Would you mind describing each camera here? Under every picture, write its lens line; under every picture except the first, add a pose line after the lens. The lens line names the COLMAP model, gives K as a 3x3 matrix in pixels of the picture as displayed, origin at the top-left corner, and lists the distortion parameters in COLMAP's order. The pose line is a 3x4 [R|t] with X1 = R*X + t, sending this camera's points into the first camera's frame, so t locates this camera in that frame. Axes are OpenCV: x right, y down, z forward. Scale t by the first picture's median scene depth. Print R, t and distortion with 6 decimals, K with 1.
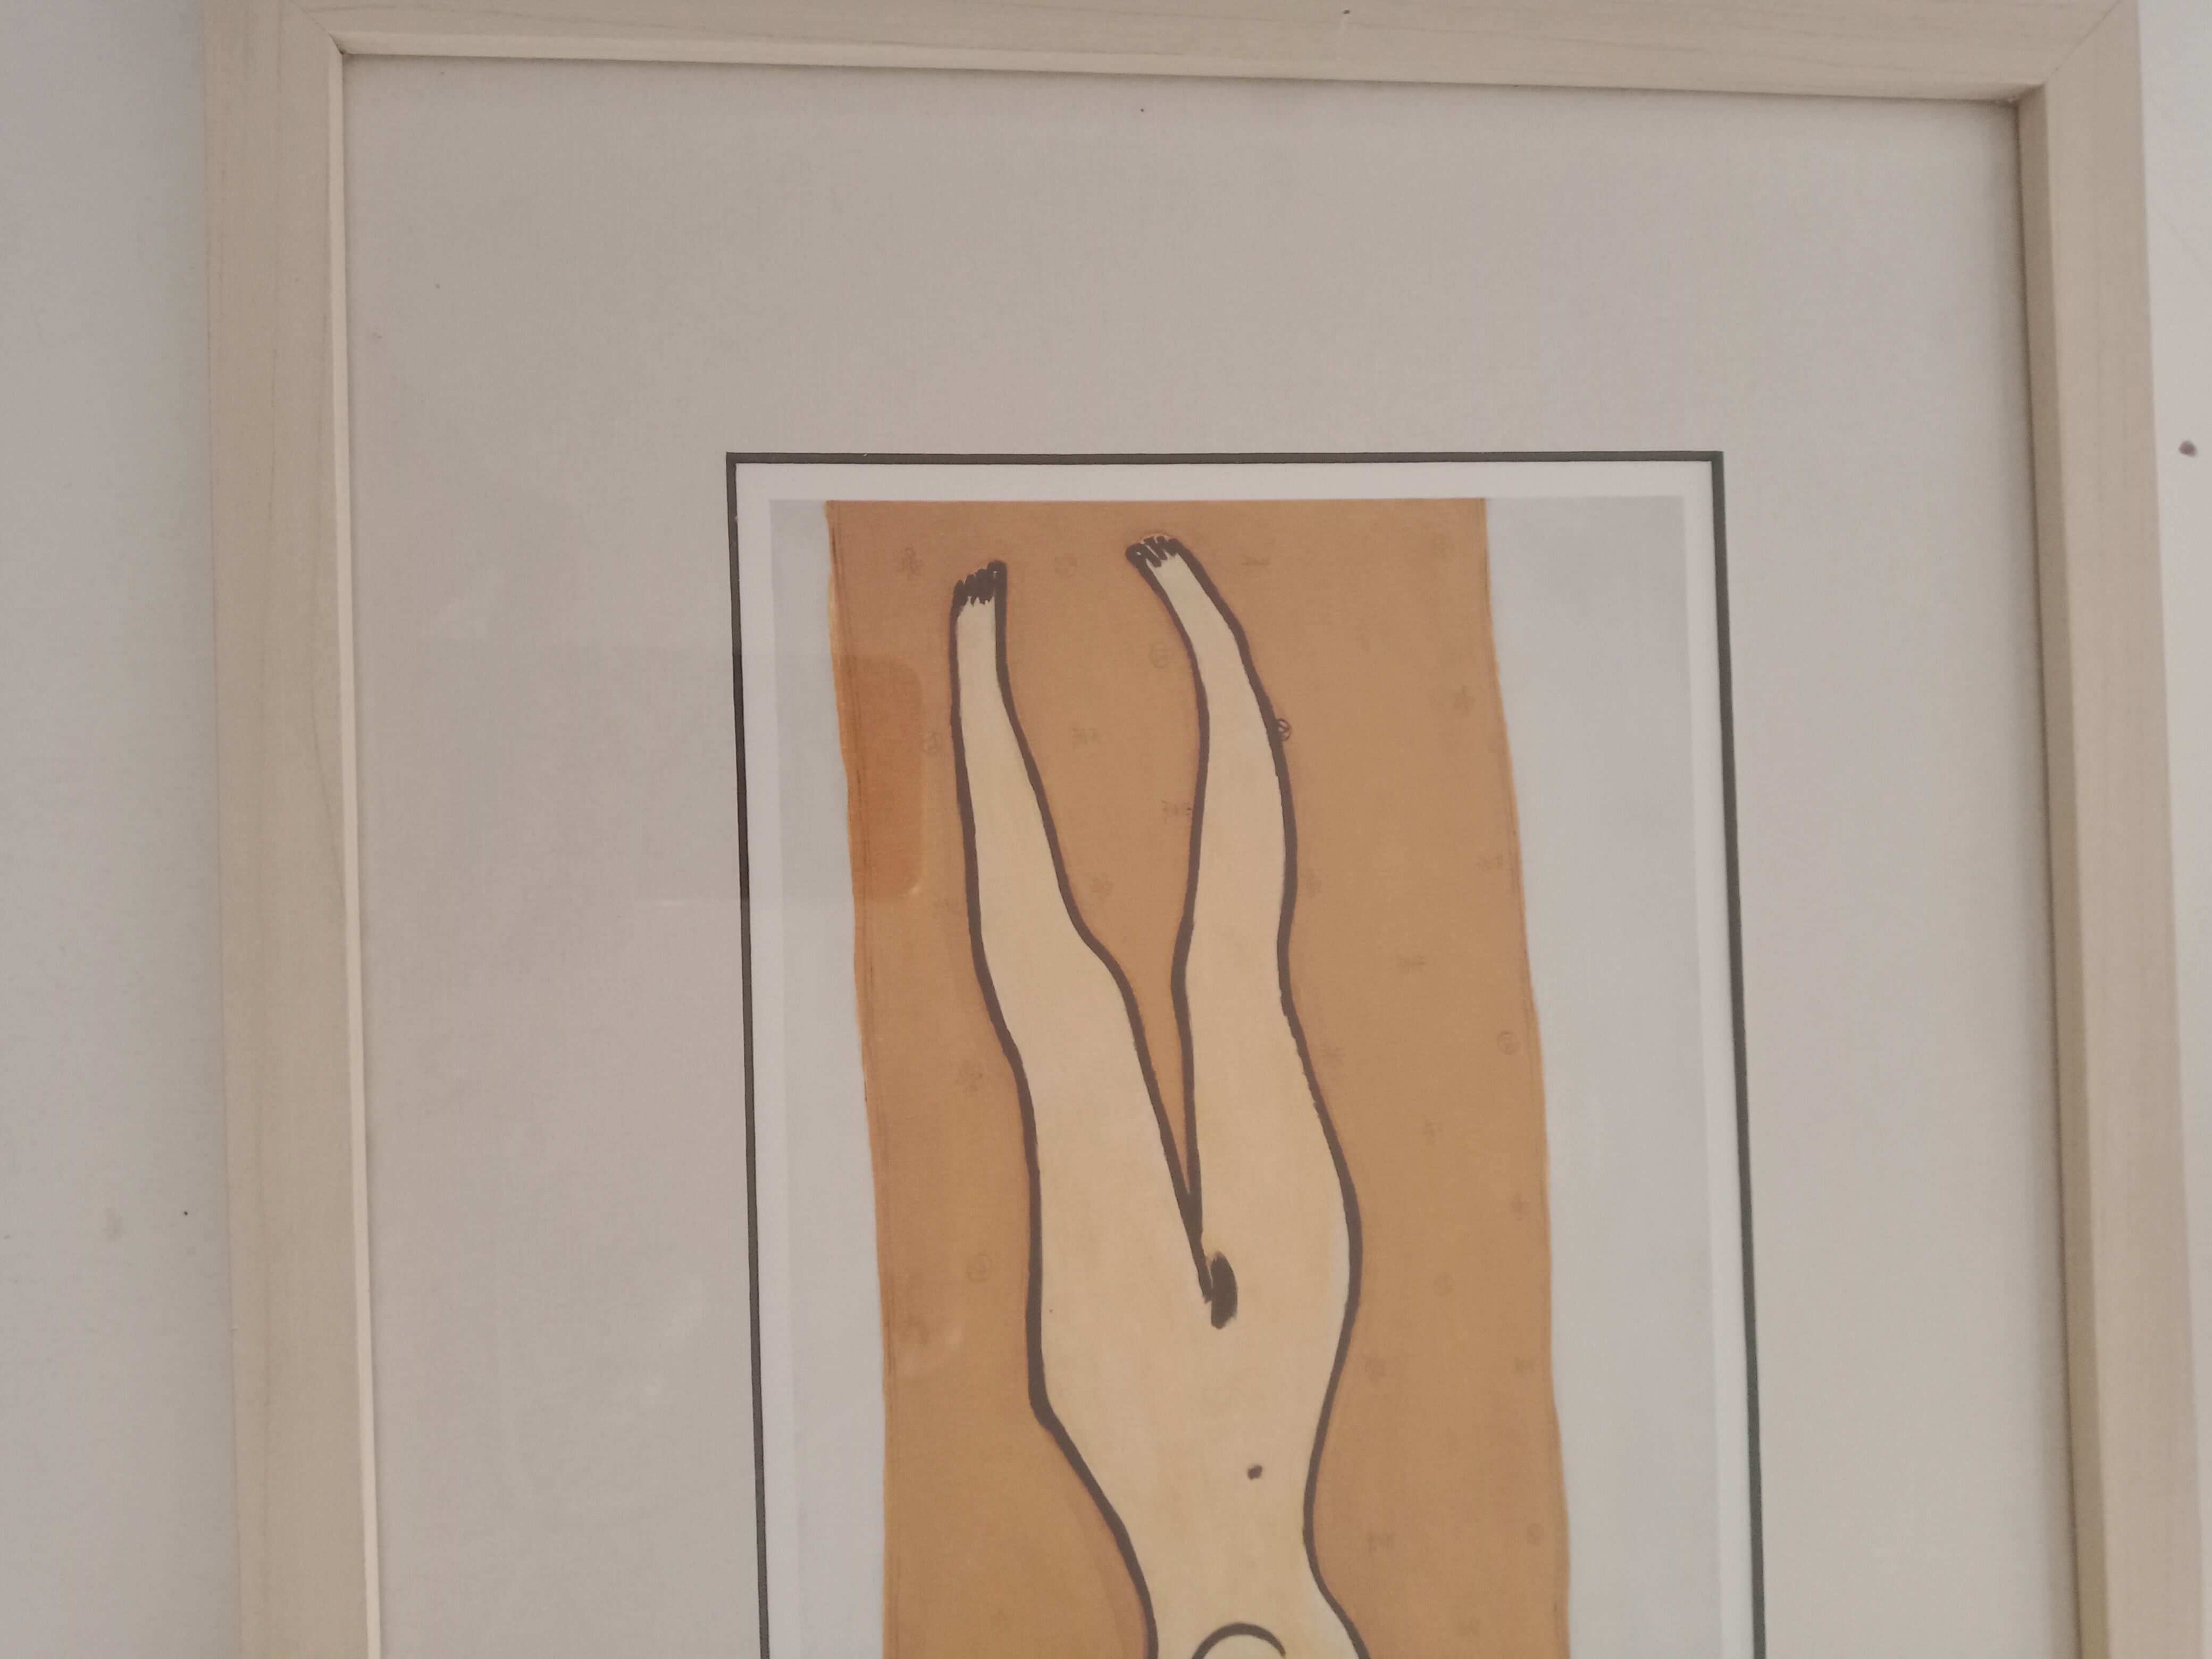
lens RADIAL K [[1754.3, 0, 1106.0], [0, 1754.3, 829.5], [0, 0, 1]] dist [-0.004736, -0.000823]
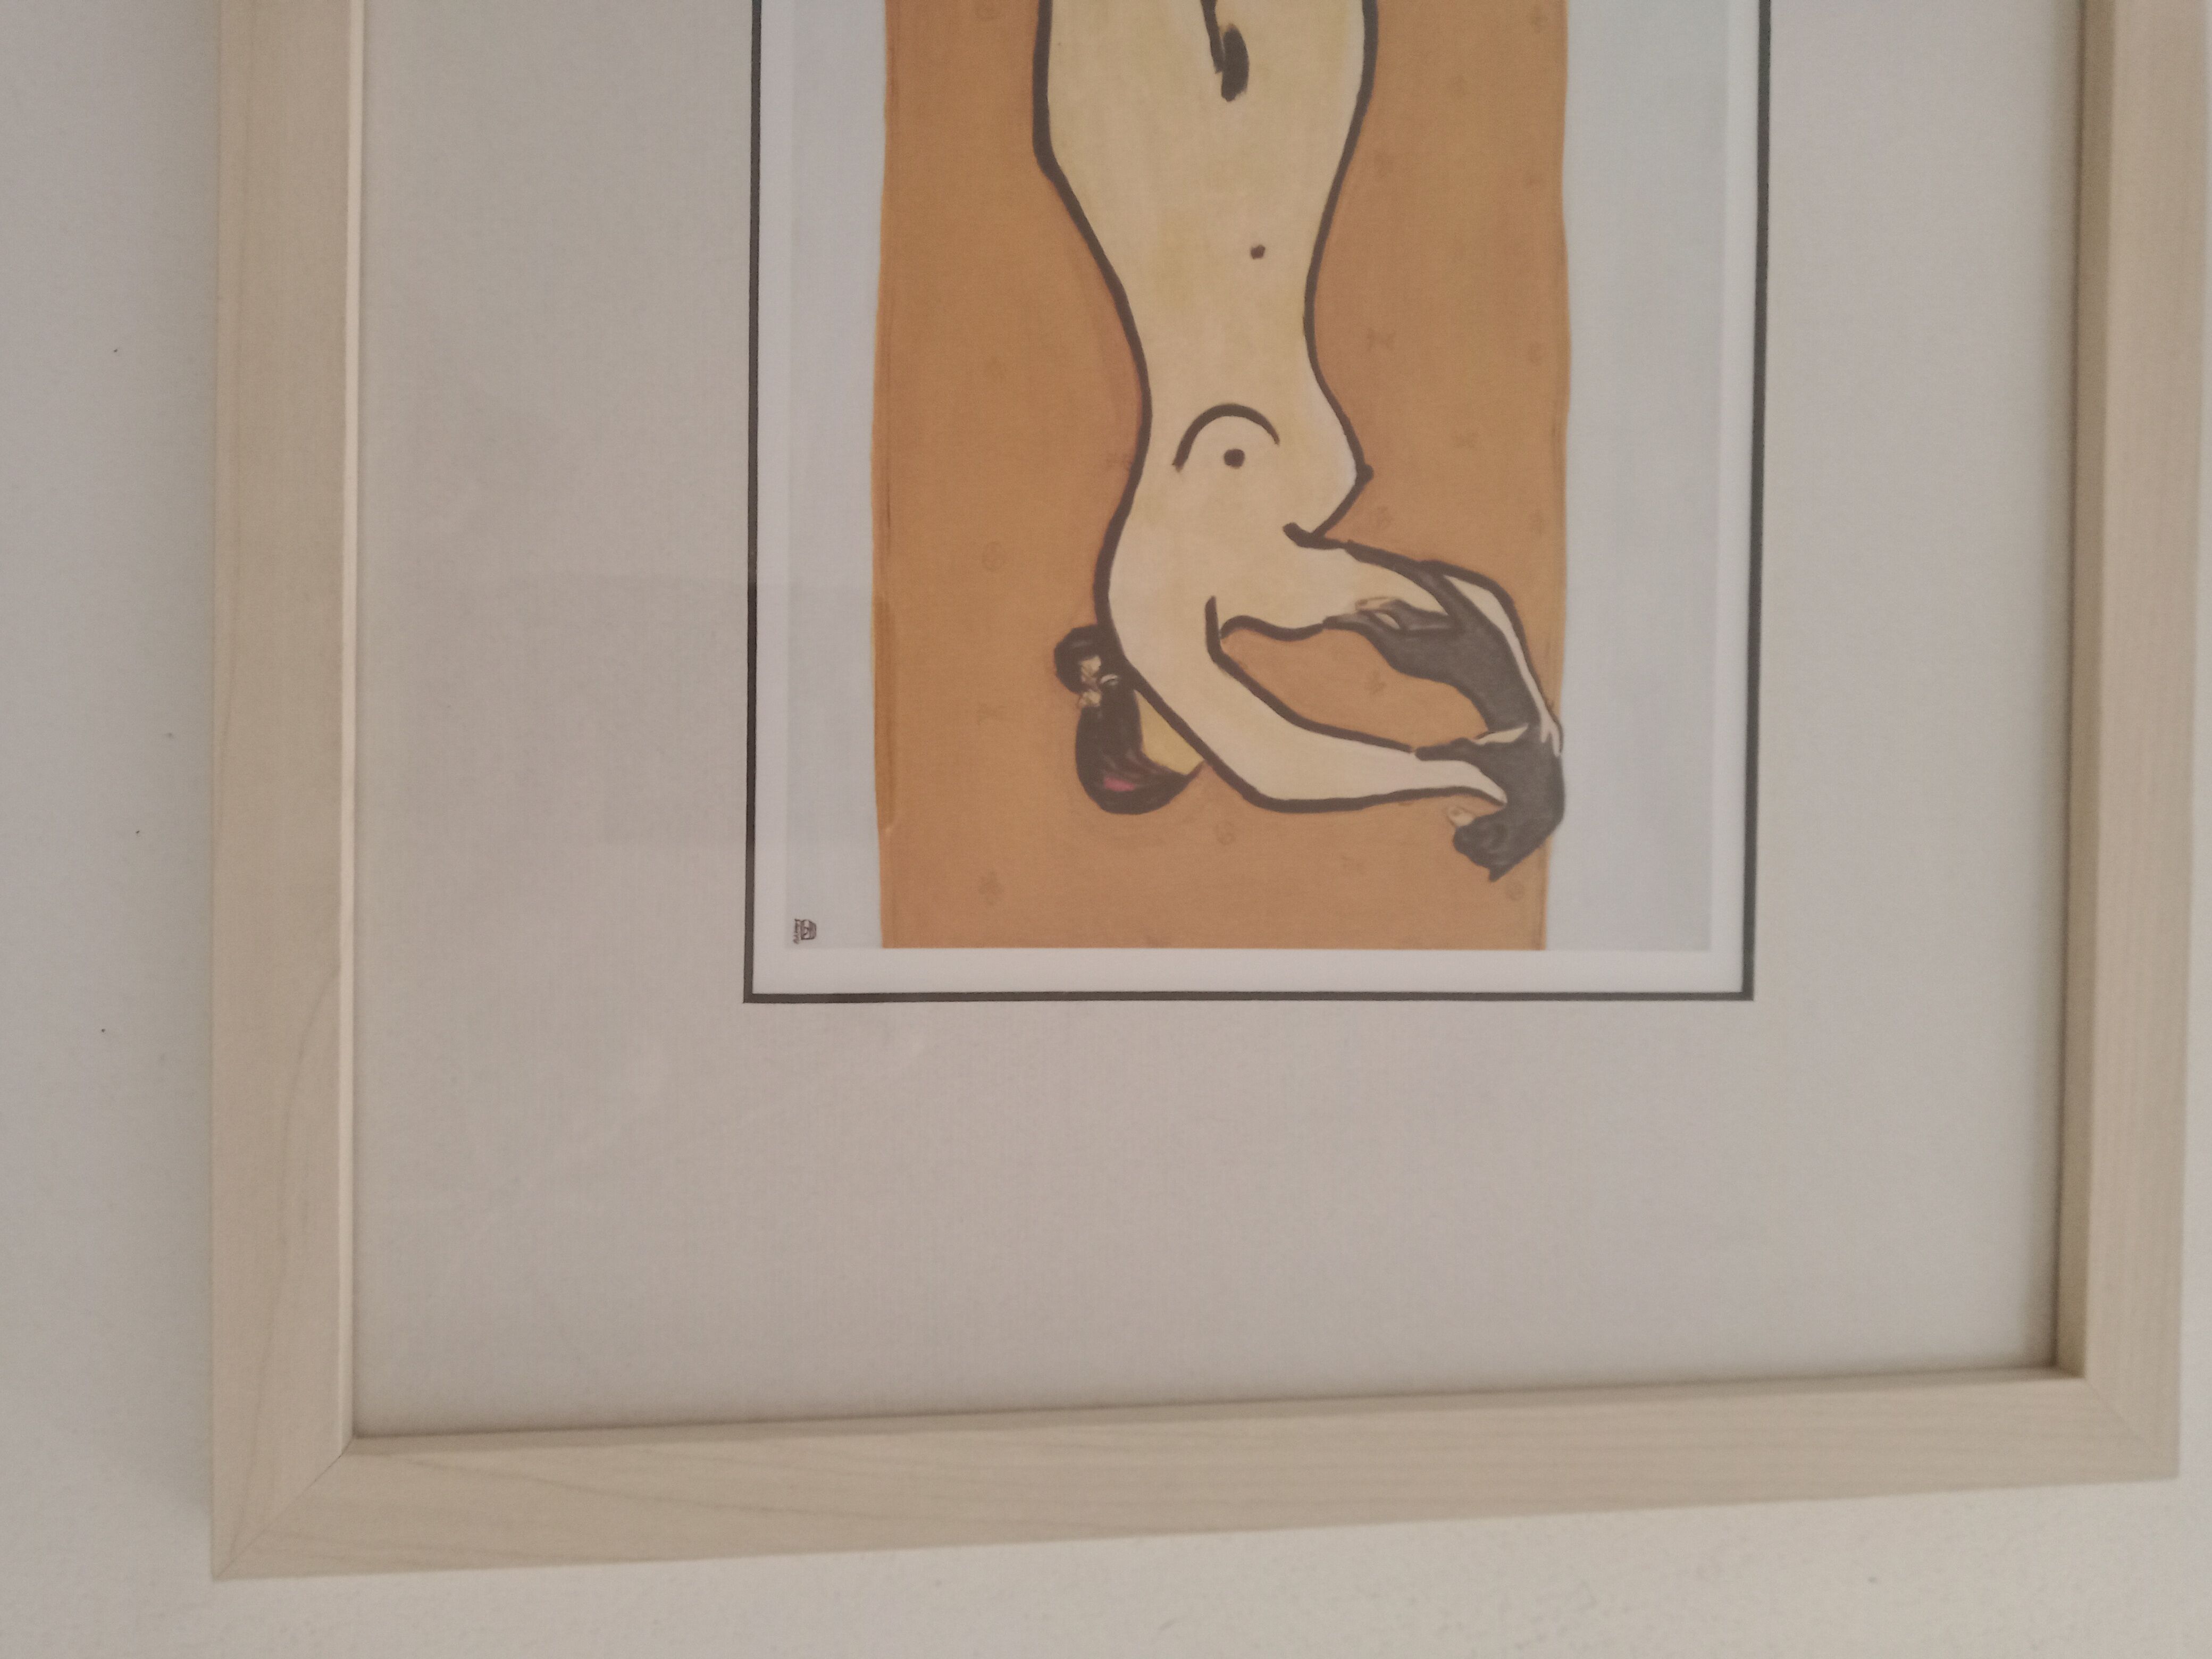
lens RADIAL K [[1777.5, 0, 1148.2], [0, 1777.5, 832.3], [0, 0, 1]] dist [0.003444, -0.001955]
pose [[0.998771, 0.046453, 0.017271, 0.021182], [-0.046959, 0.998440, 0.030198, 0.667251], [-0.015841, -0.030972, 0.999395, -0.010452]]
